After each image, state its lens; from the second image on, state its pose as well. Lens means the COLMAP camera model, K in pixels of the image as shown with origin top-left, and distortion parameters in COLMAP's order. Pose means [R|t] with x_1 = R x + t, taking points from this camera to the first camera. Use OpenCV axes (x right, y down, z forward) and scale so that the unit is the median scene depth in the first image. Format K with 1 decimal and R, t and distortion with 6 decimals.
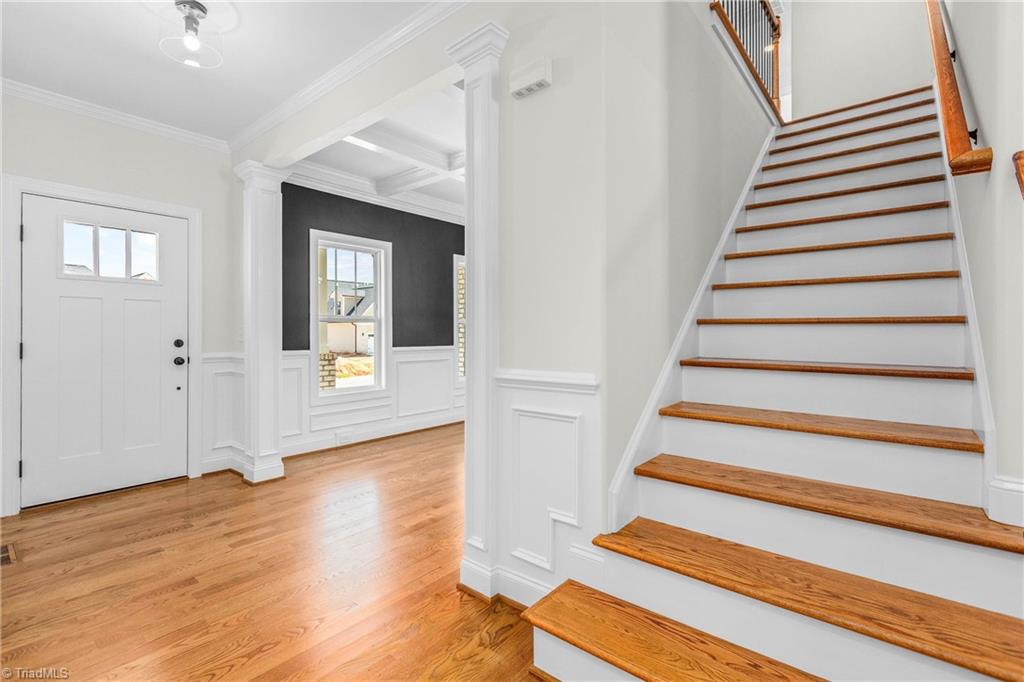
lens RADIAL K [[464.3, 0, 508.4], [0, 464.3, 336.6], [0, 0, 1]] dist [0.007966, -0.001489]
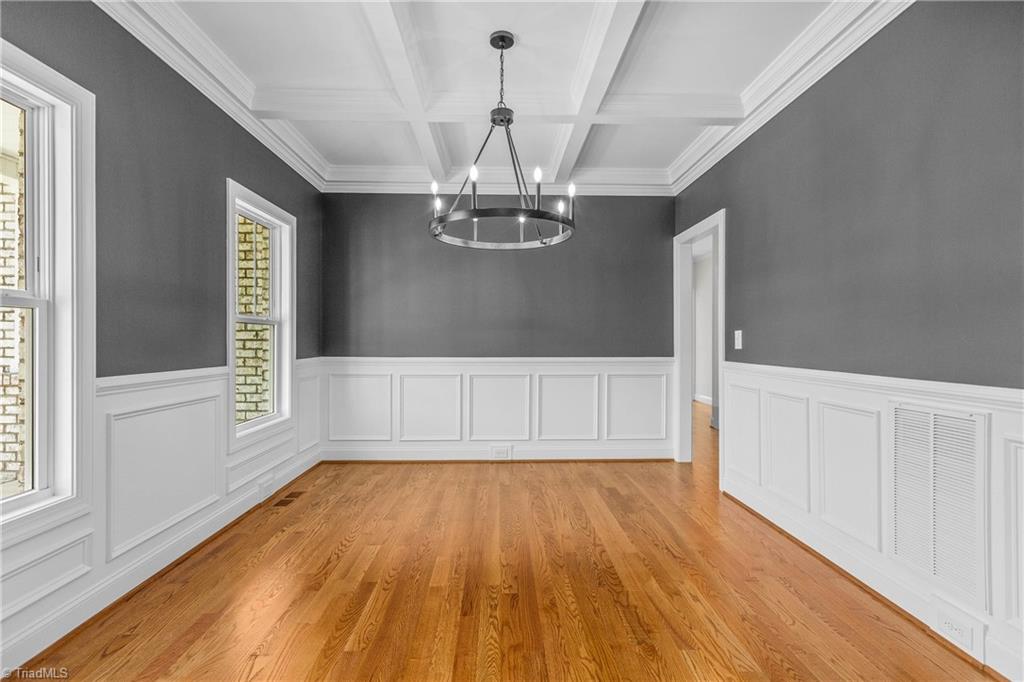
lens RADIAL K [[464.3, 0, 511.1], [0, 464.3, 338.6], [0, 0, 1]] dist [0.007966, -0.001489]
pose [[0.752278, 0.002248, 0.658841, -0.182215], [0.001260, 0.999987, -0.004851, -0.004813], [-0.658844, 0.004479, 0.752266, 0.371523]]
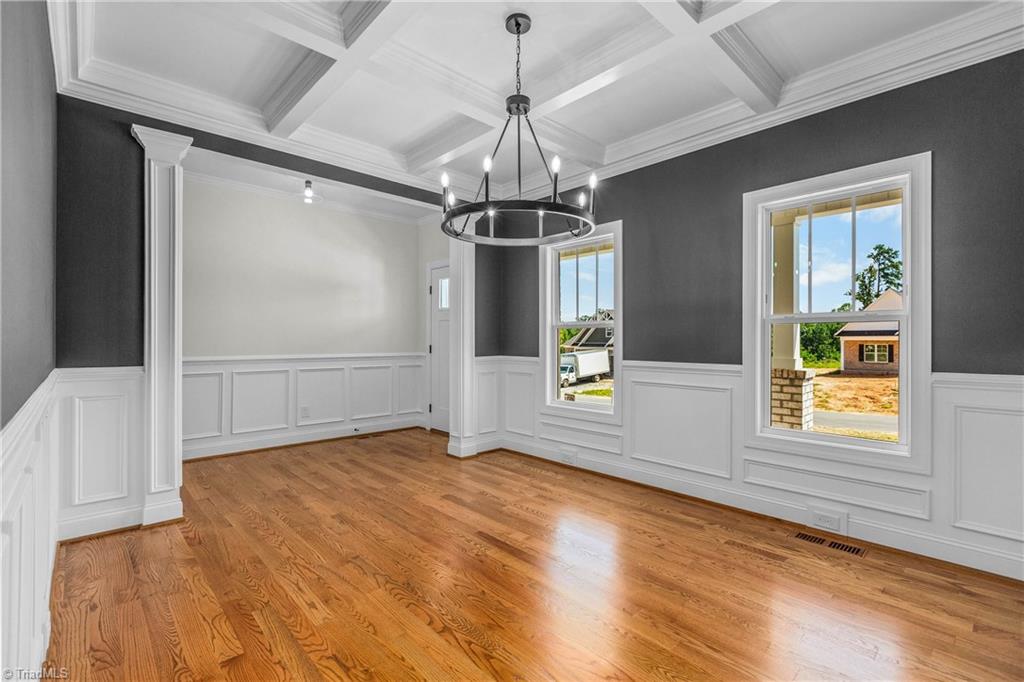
lens RADIAL K [[464.3, 0, 512.5], [0, 464.3, 343.8], [0, 0, 1]] dist [0.007966, -0.001489]
pose [[-0.128895, 0.006035, -0.991640, 0.377667], [-0.003662, 0.999972, 0.006561, -0.006295], [0.991651, 0.004477, -0.128870, 0.681559]]
